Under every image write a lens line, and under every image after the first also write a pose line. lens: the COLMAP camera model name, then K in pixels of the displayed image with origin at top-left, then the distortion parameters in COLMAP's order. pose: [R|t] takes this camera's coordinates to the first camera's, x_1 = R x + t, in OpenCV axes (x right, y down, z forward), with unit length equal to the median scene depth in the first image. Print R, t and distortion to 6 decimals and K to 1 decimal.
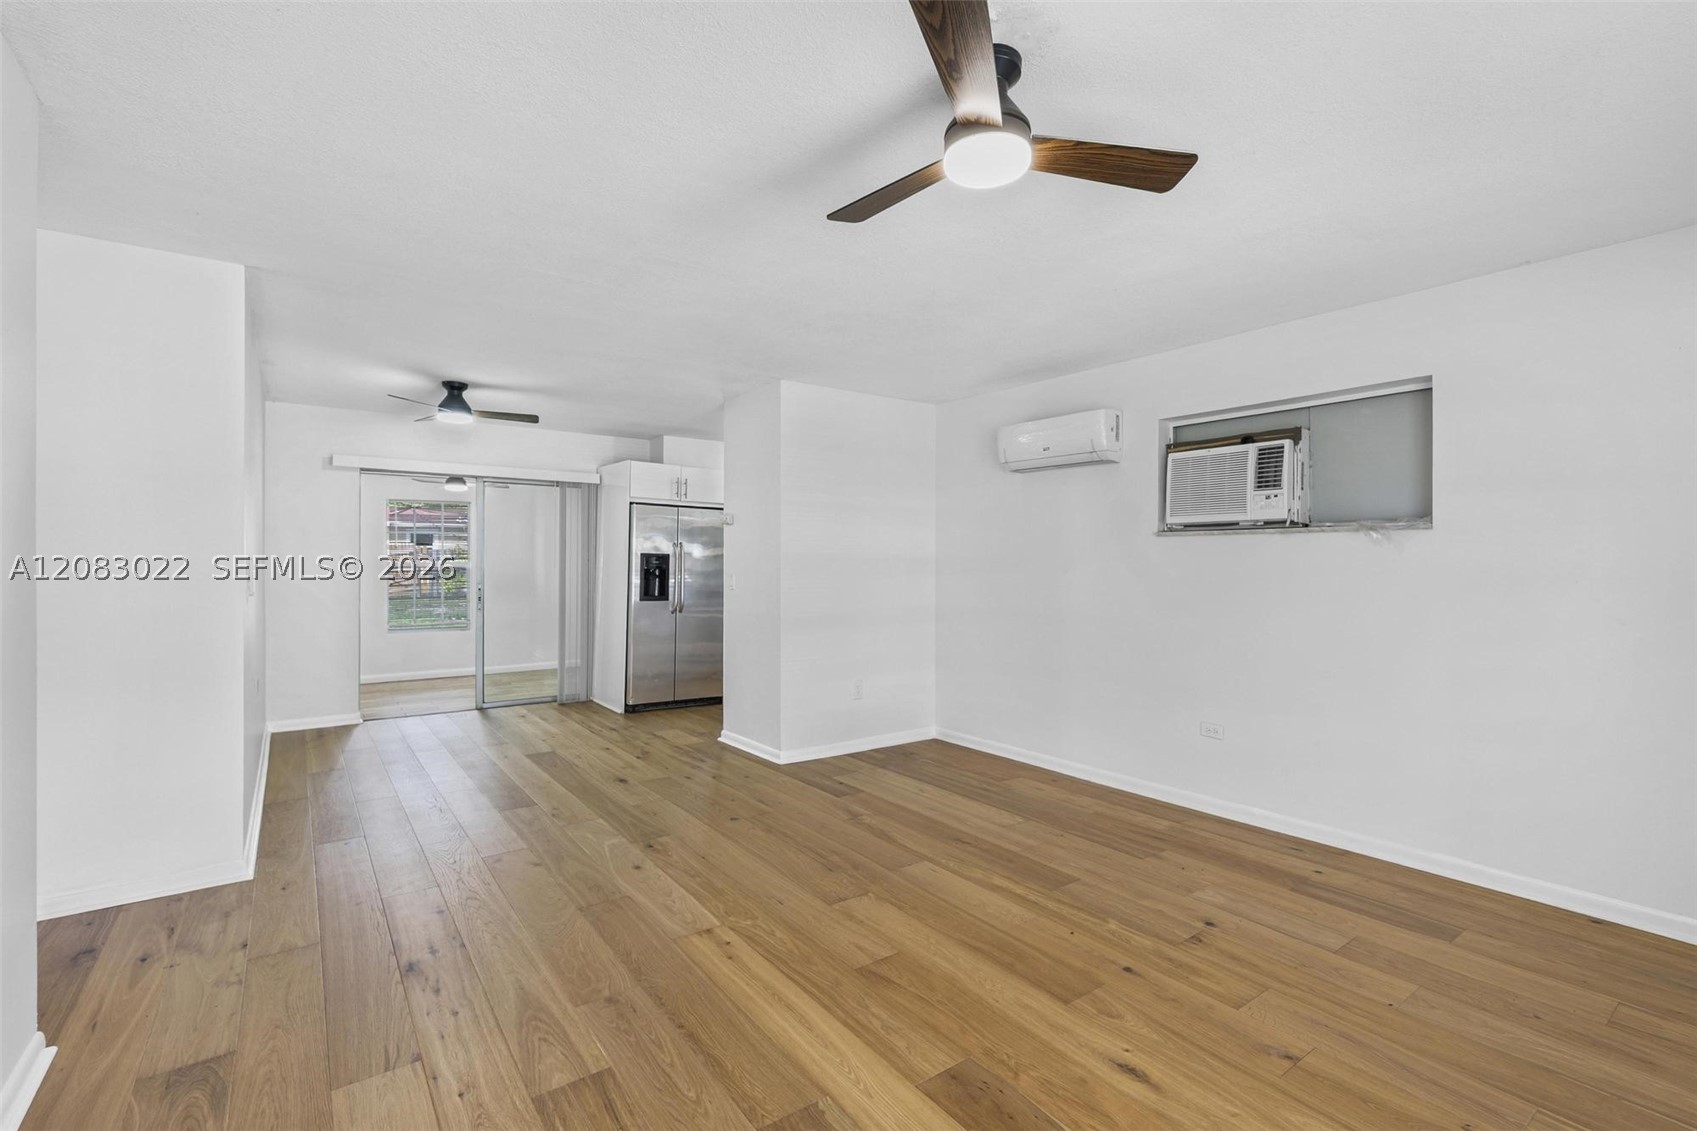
lens RADIAL K [[741.4, 0, 843.3], [0, 741.4, 570.2], [0, 0, 1]] dist [0.004931, -0.000291]
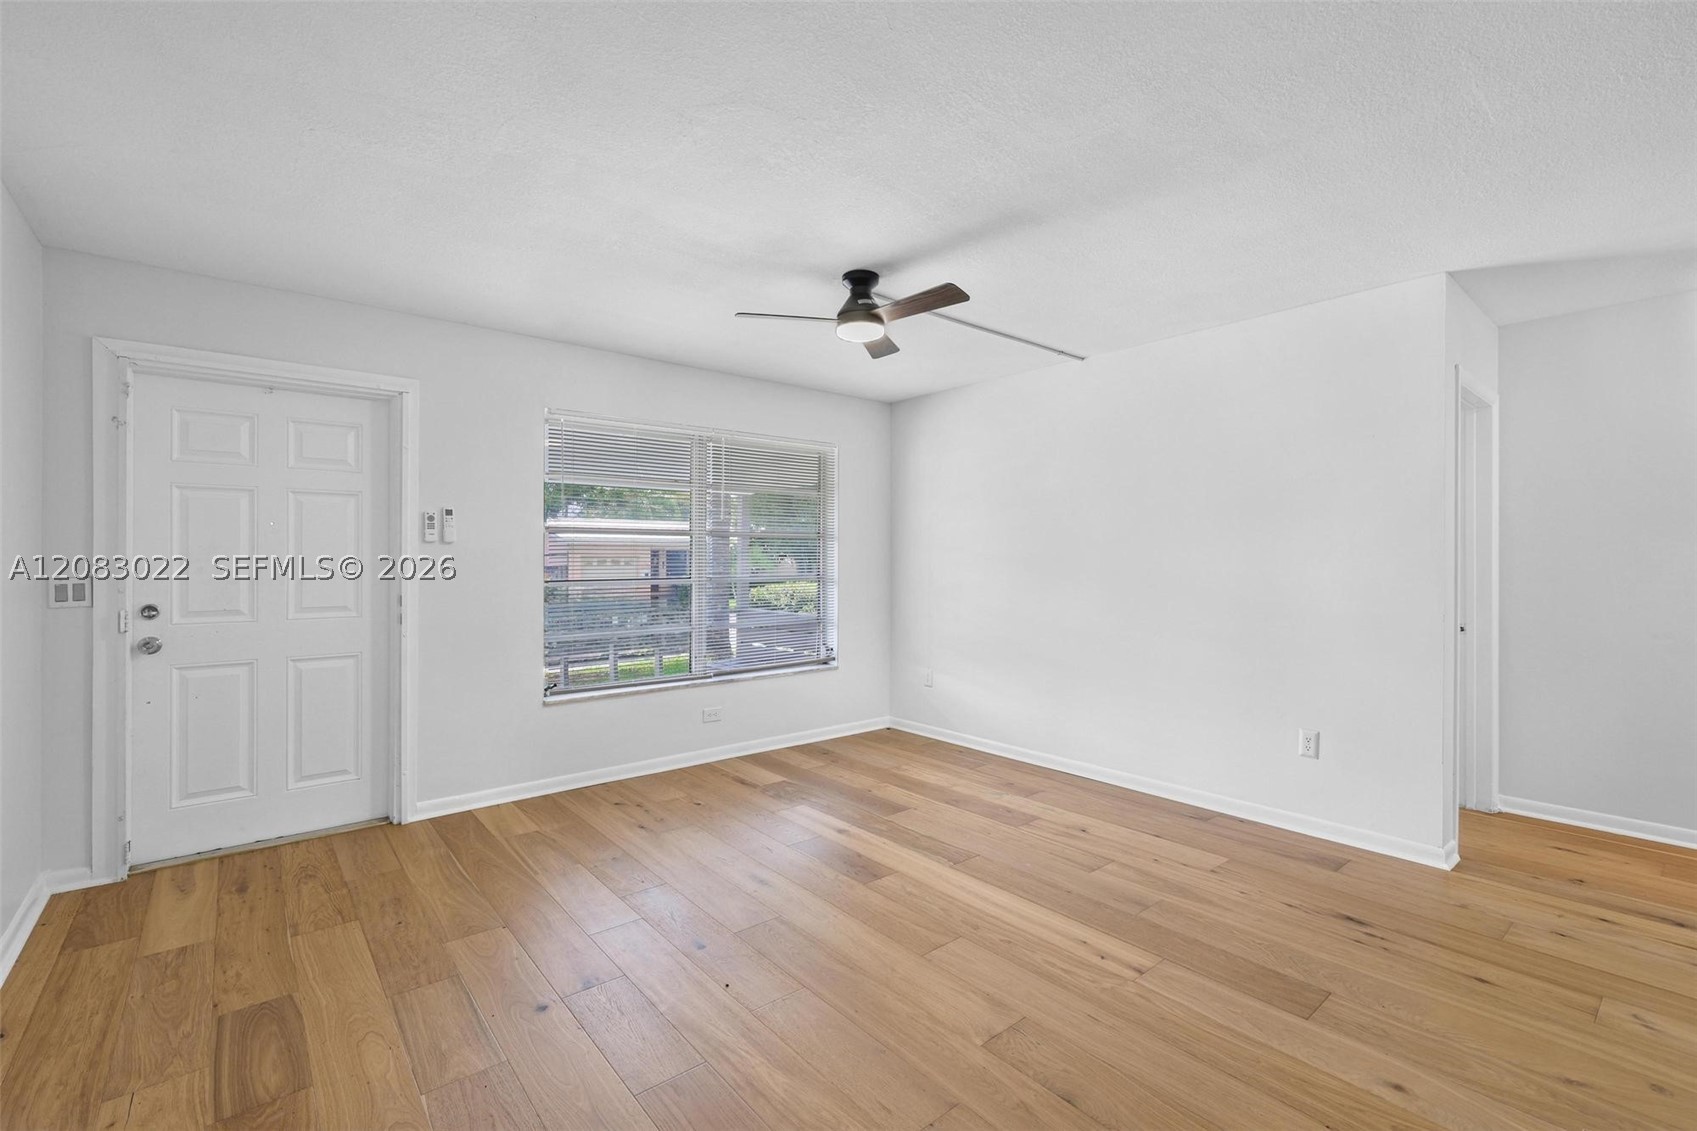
lens RADIAL K [[741.4, 0, 847.1], [0, 741.4, 559.2], [0, 0, 1]] dist [0.004931, -0.000291]
pose [[-0.998124, -0.004712, -0.061037, 0.132302], [-0.005515, 0.999900, 0.012988, -0.010215], [0.060970, 0.013300, -0.998051, 1.093972]]
